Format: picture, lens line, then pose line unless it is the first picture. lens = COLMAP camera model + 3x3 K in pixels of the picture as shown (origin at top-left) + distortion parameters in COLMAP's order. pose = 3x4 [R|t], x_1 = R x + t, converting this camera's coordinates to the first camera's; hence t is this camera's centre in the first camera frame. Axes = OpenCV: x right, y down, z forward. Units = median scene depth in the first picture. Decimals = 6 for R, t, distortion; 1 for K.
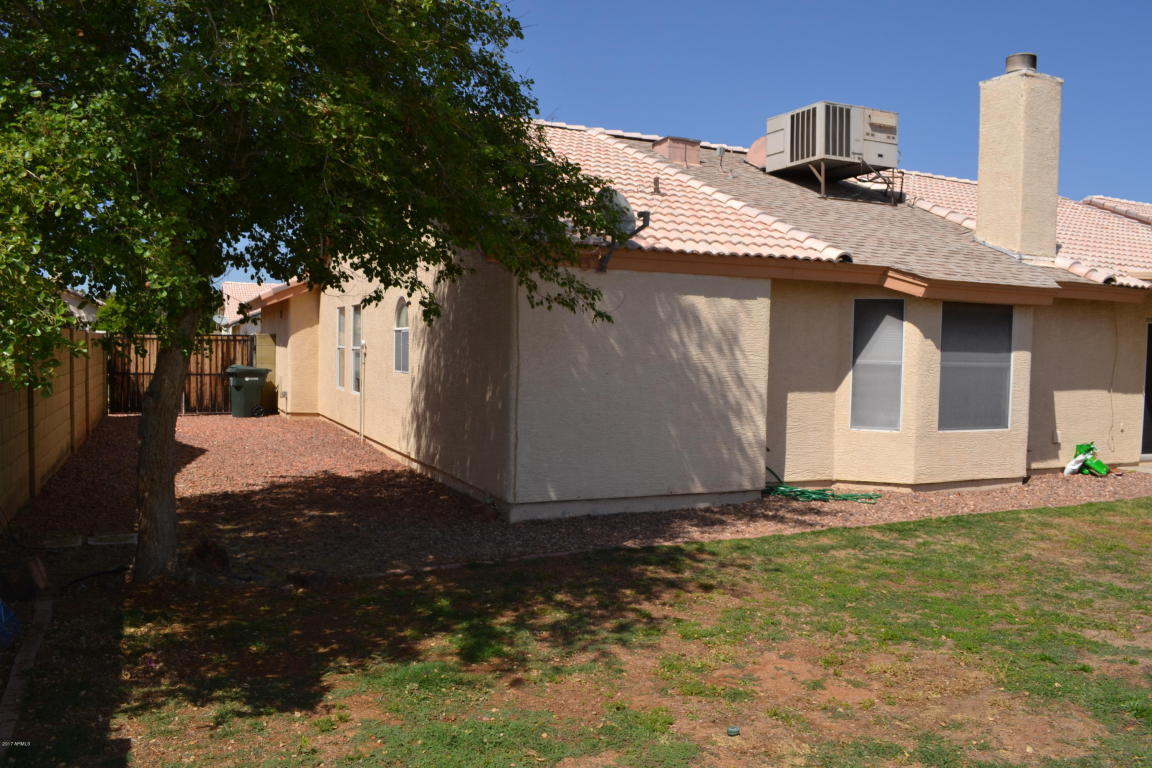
lens RADIAL K [[922.4, 0, 575.4], [0, 922.4, 389.2], [0, 0, 1]] dist [-0.073332, 0.001408]
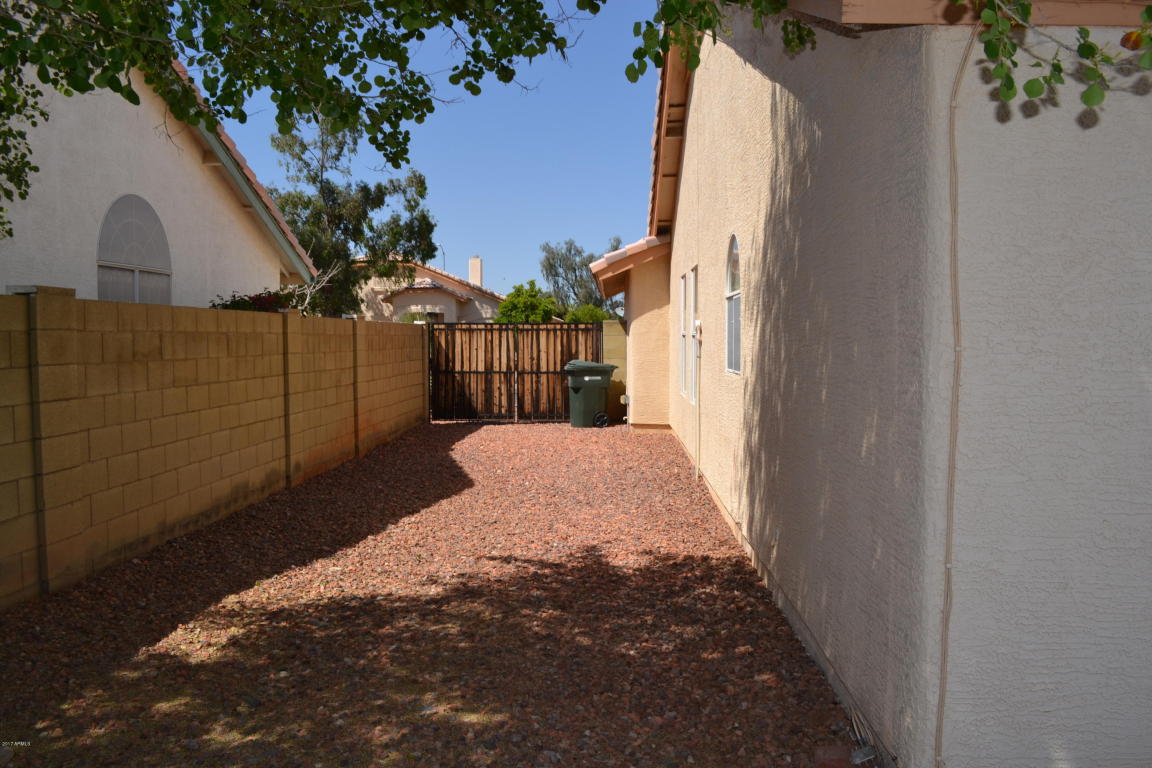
lens RADIAL K [[922.4, 0, 579.3], [0, 922.4, 383.4], [0, 0, 1]] dist [-0.073332, 0.001408]
pose [[0.897574, 0.000292, -0.440863, -0.017506], [-0.000377, 1.000000, -0.000104, -0.006594], [0.440863, 0.000259, 0.897574, 0.287662]]
